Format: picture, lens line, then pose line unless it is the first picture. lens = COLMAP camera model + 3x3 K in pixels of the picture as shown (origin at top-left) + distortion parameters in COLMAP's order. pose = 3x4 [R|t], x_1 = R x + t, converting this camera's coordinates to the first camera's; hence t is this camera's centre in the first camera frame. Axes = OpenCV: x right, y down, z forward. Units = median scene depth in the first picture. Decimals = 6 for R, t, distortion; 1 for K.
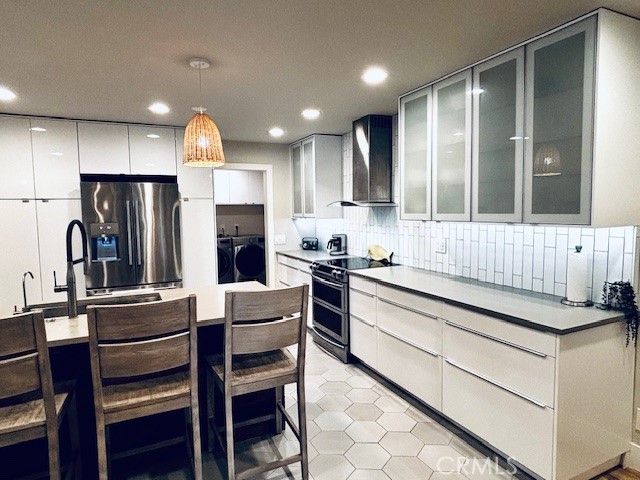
lens RADIAL K [[387.7, 0, 320.0], [0, 387.7, 240.0], [0, 0, 1]] dist [-0.004034, -0.002586]
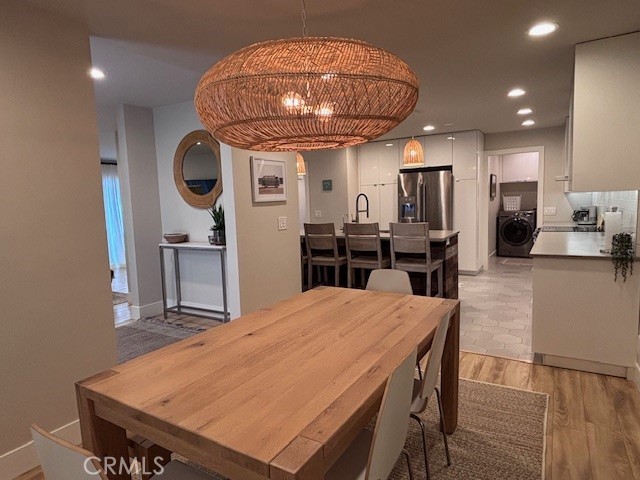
lens RADIAL K [[393.2, 0, 308.5], [0, 393.2, 241.4], [0, 0, 1]] dist [-0.001250, -0.000286]
pose [[0.530201, 0.085692, -0.843530, 0.926812], [-0.039439, 0.996295, 0.076421, 0.050264], [0.846954, -0.007250, 0.531617, -0.421660]]
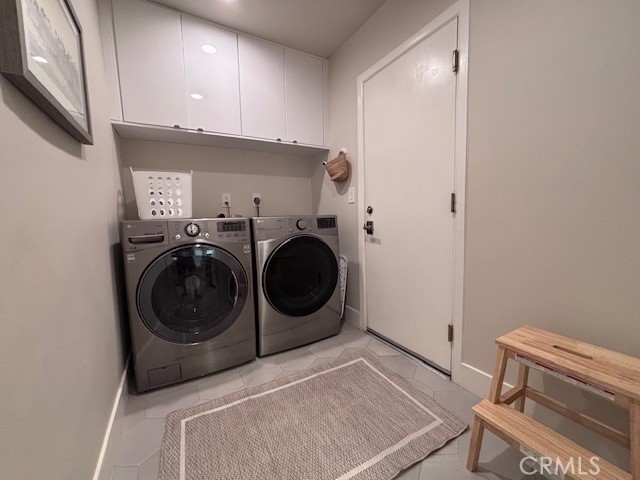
lens RADIAL K [[259.6, 0, 320.0], [0, 259.6, 240.0], [0, 0, 1]] dist [0.000370, -0.000151]
pose [[0.996955, -0.015114, 0.076494, -0.418717], [0.013672, 0.999720, 0.019337, 0.028864], [-0.076765, -0.018232, 0.996883, 1.735634]]
